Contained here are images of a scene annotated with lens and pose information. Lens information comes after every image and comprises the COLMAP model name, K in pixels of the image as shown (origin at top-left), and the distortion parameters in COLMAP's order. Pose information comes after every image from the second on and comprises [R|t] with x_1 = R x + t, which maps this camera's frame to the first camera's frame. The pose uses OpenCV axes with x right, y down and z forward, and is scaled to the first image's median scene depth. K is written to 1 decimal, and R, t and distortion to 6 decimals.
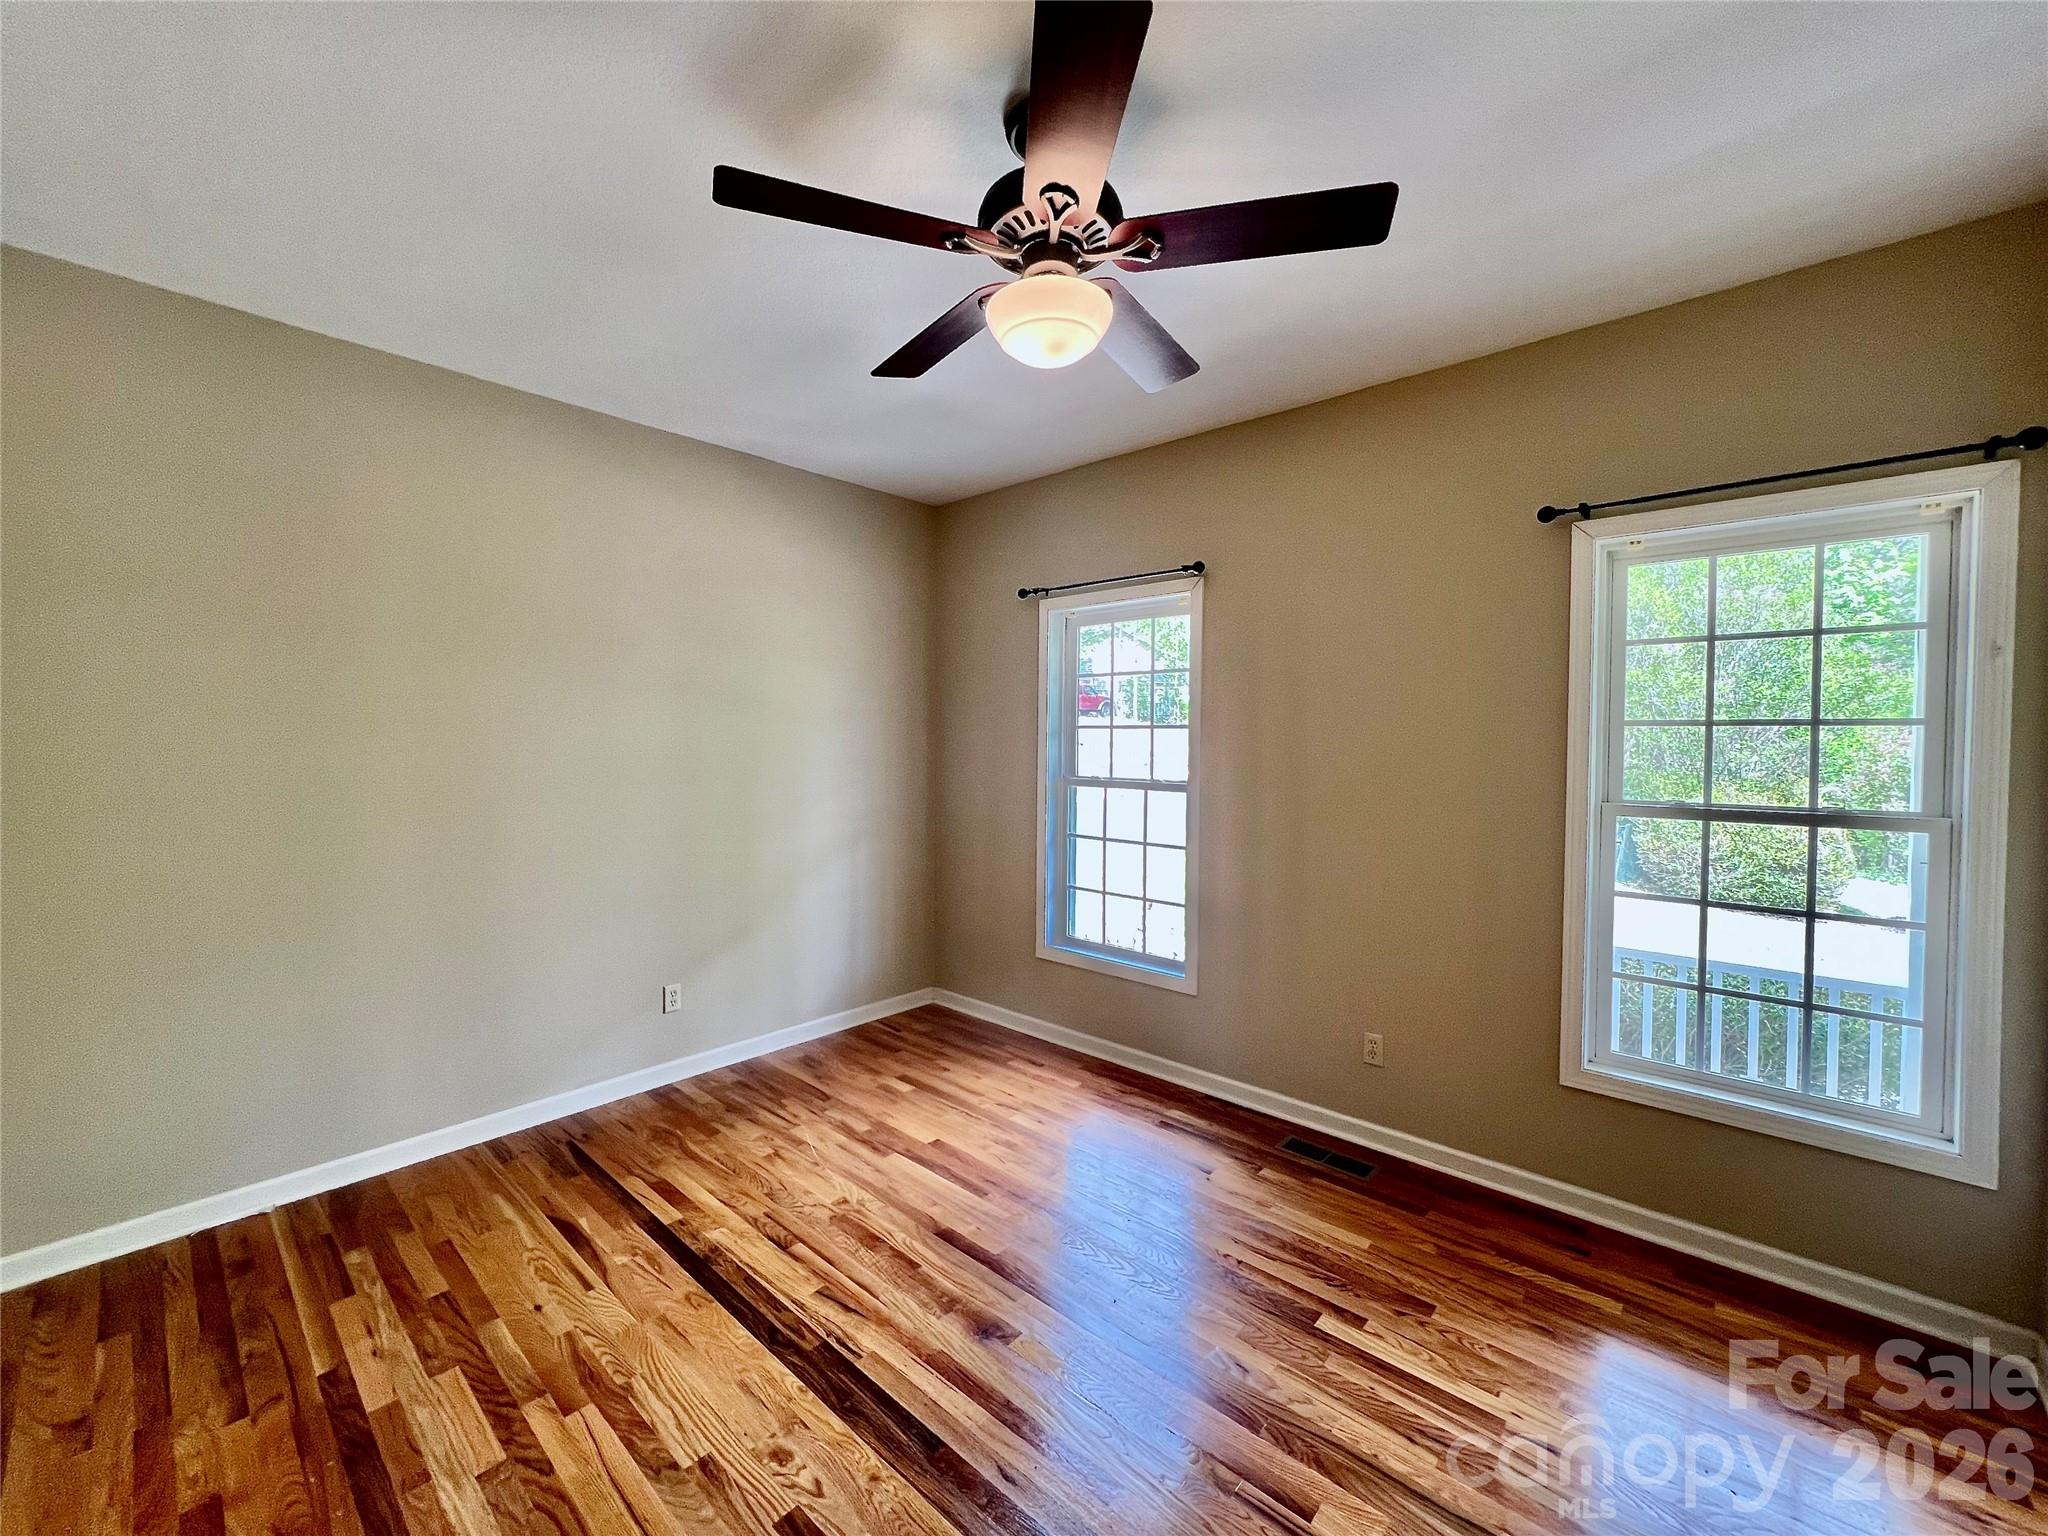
lens RADIAL K [[827.8, 0, 984.6], [0, 827.8, 754.9], [0, 0, 1]] dist [0.000087, 0.000370]
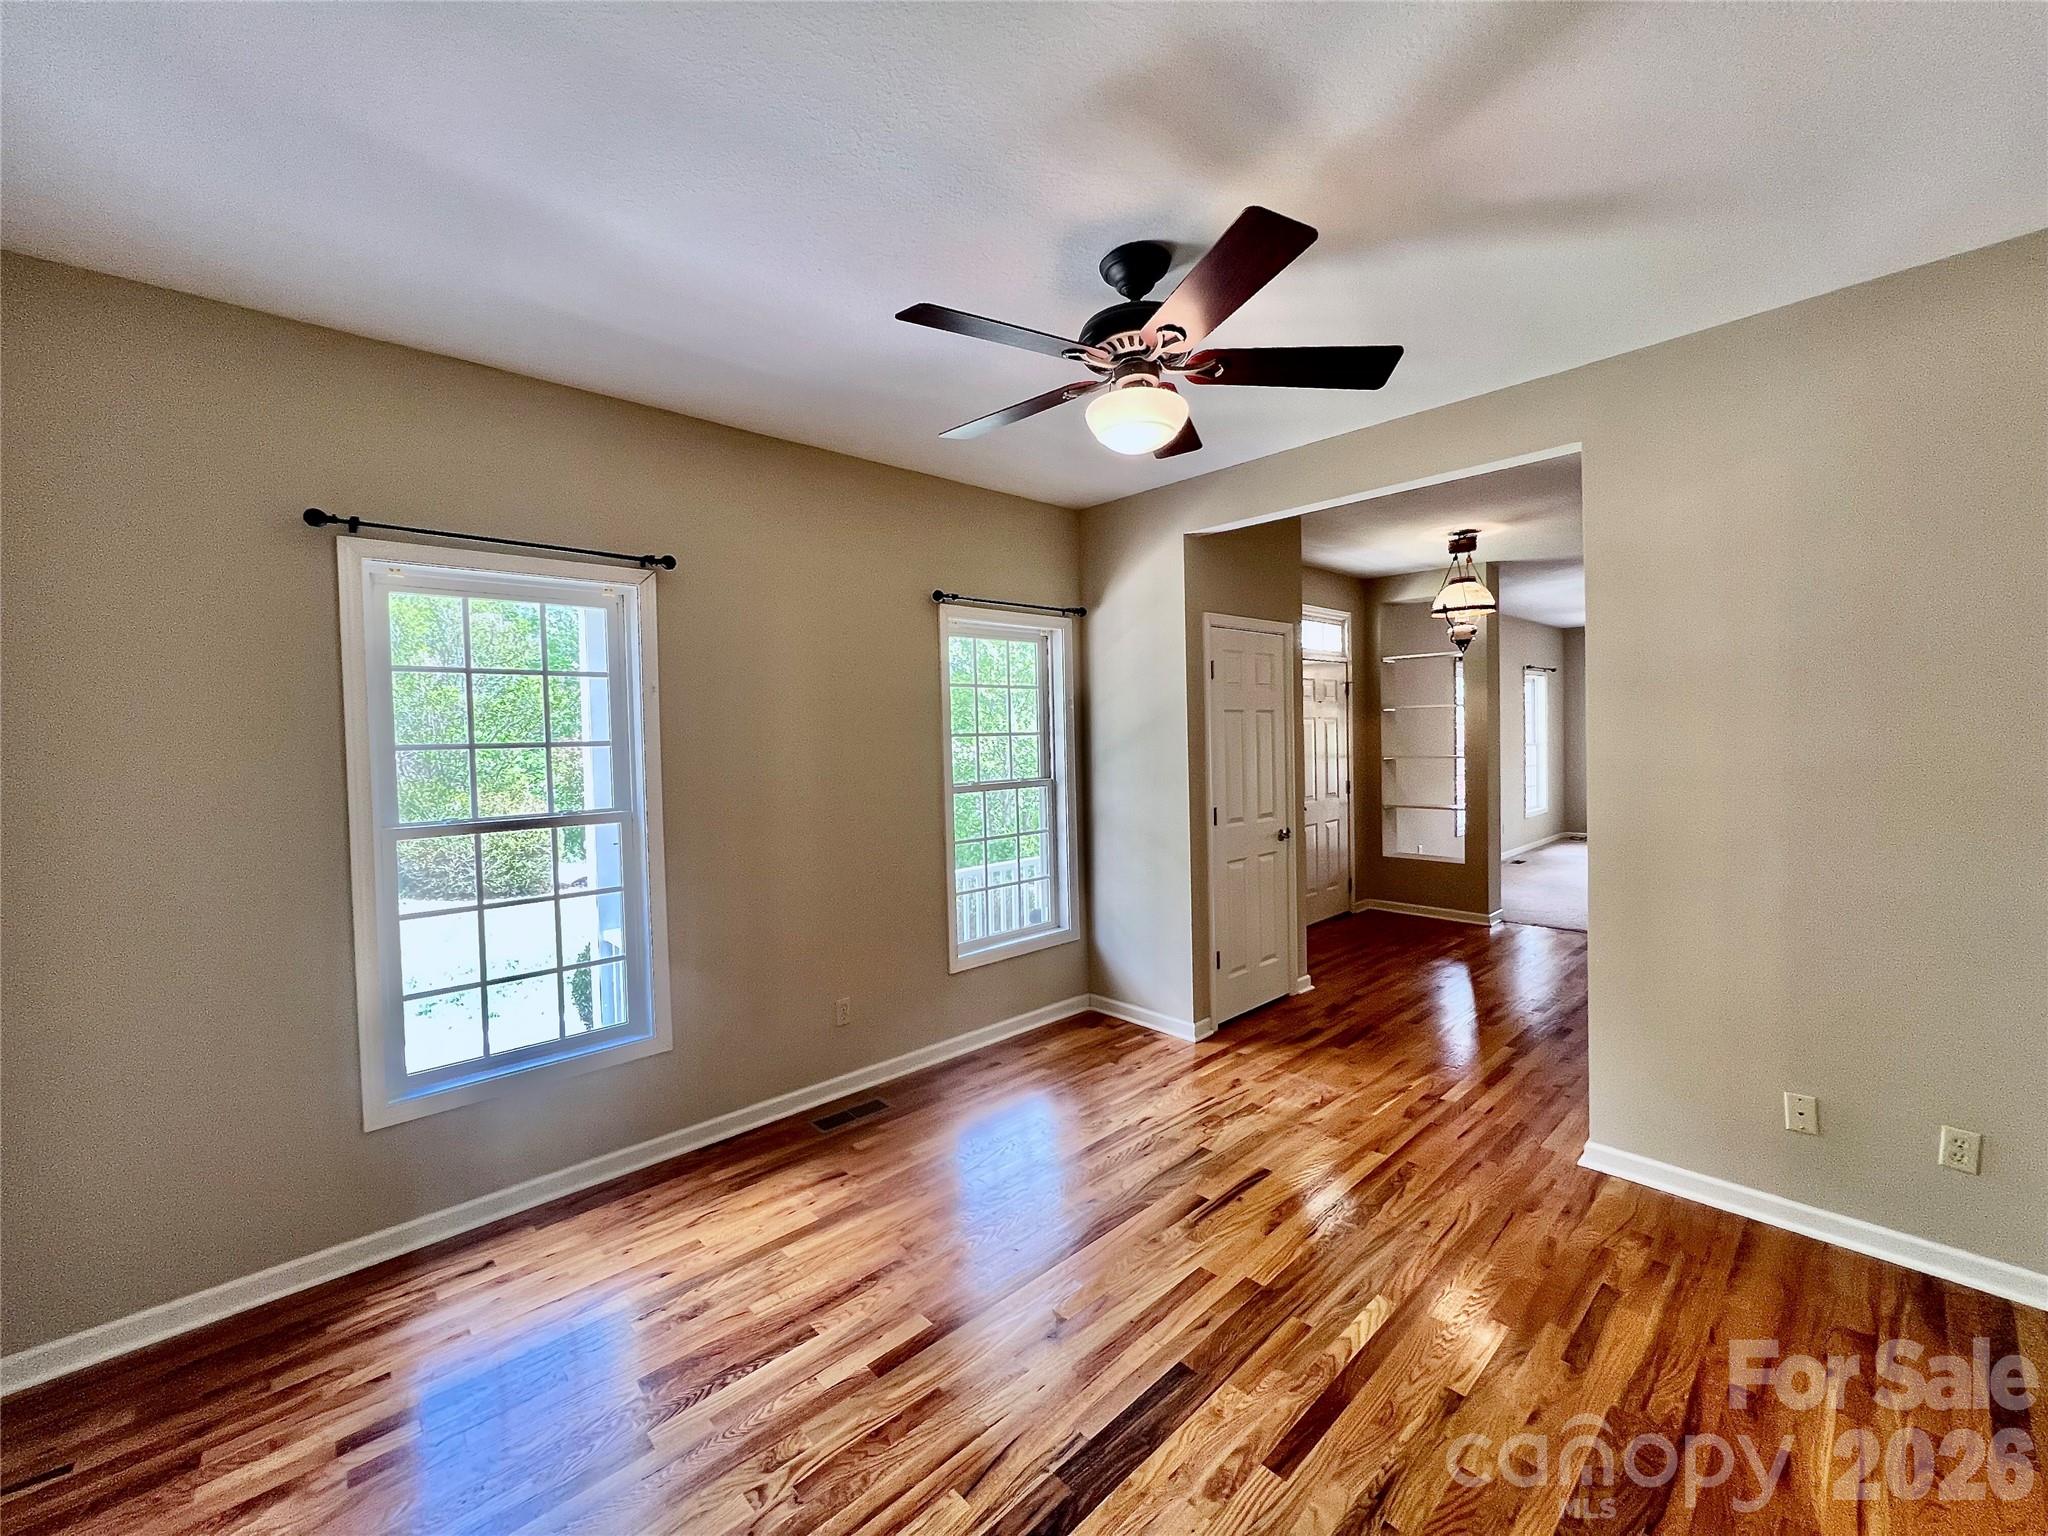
lens RADIAL K [[827.8, 0, 1036.5], [0, 827.8, 762.0], [0, 0, 1]] dist [0.000087, 0.000370]
pose [[0.049376, -0.028746, 0.998367, -0.605249], [0.054870, 0.998154, 0.026026, -0.015045], [-0.997272, 0.053495, 0.050862, 0.567436]]
